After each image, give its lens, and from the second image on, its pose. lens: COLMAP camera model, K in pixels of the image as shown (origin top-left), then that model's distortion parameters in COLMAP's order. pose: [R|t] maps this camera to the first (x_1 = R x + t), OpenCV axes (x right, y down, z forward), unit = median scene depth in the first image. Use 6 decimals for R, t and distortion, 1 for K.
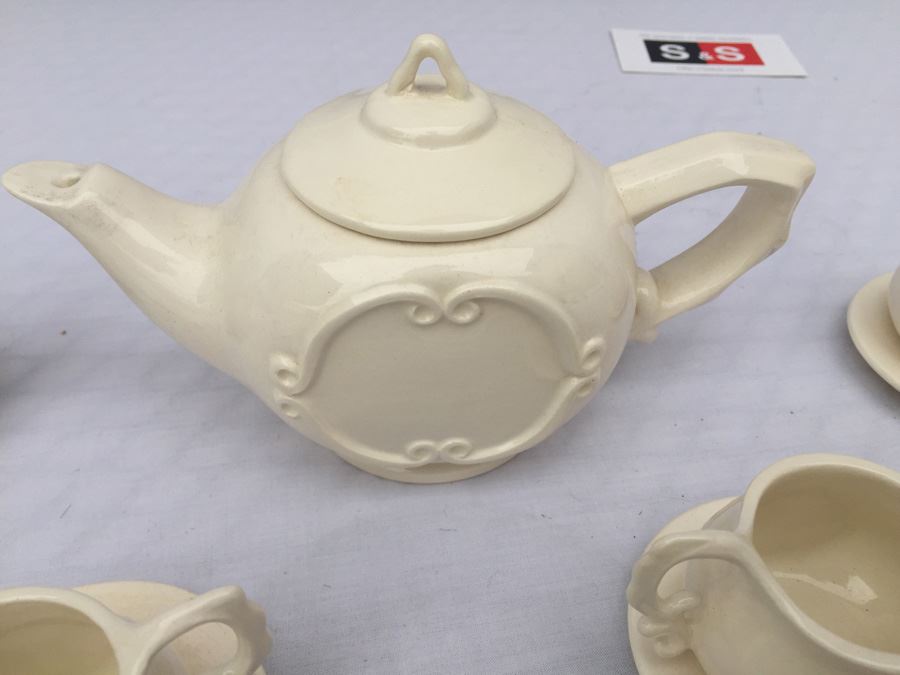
lens RADIAL K [[738.6, 0, 450.0], [0, 738.6, 337.5], [0, 0, 1]] dist [0.012517, -0.011461]
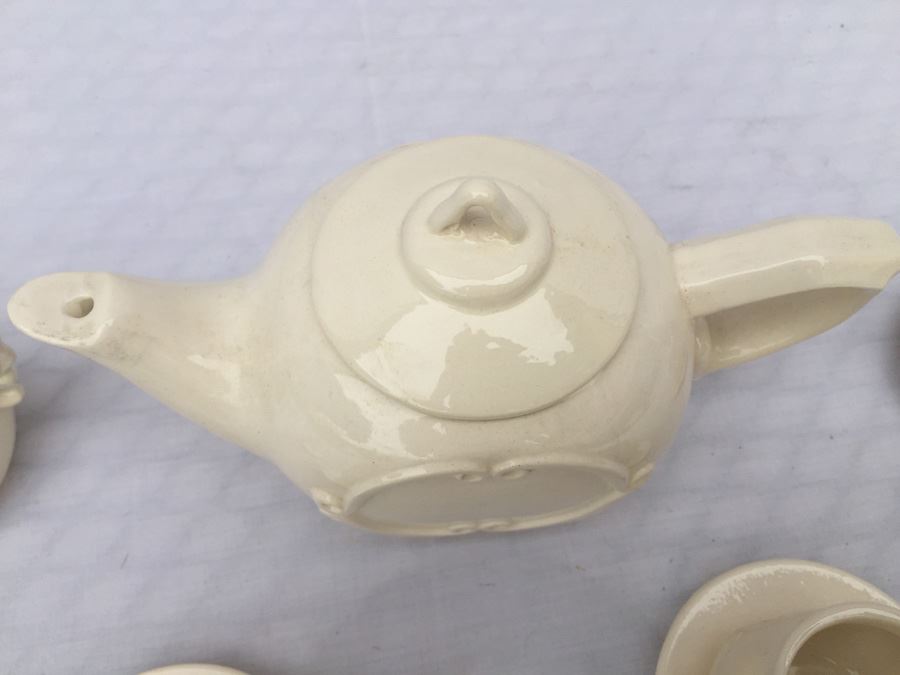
lens RADIAL K [[755.3, 0, 434.3], [0, 755.3, 67.7], [0, 0, 1]] dist [0.008919, -0.009330]
pose [[0.999860, 0.006540, -0.015392, -0.067329], [-0.001100, 0.944094, 0.329674, -0.805025], [0.016687, -0.329610, 0.943970, 0.224832]]
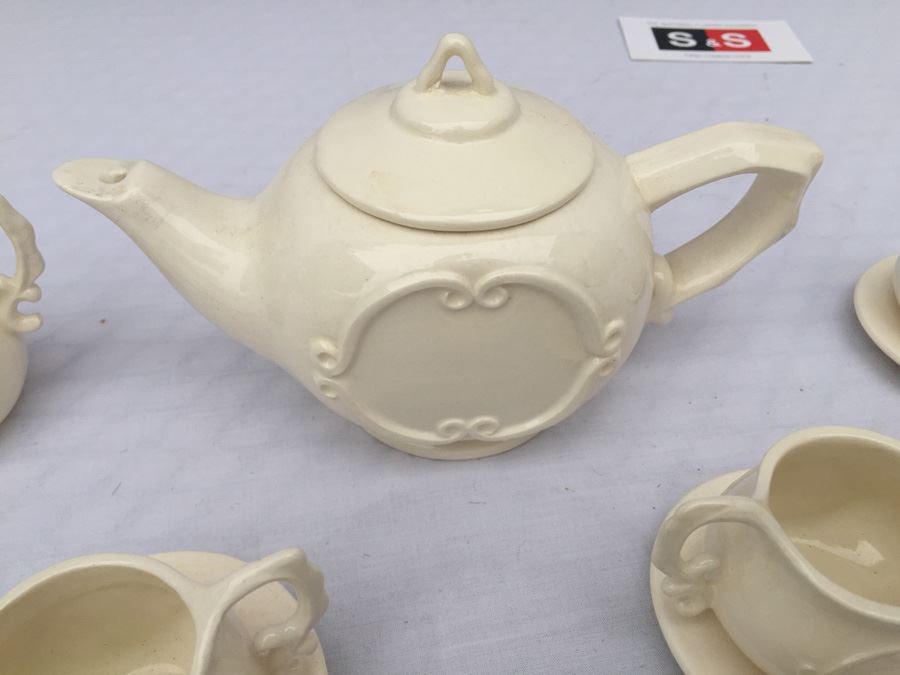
lens RADIAL K [[757.2, 0, 438.0], [0, 757.2, 333.1], [0, 0, 1]] dist [0.008540, 0.003101]
pose [[0.999925, -0.010682, -0.005997, -0.050907], [0.010752, 0.999873, 0.011740, 0.003761], [0.005871, -0.011803, 0.999913, -0.084415]]
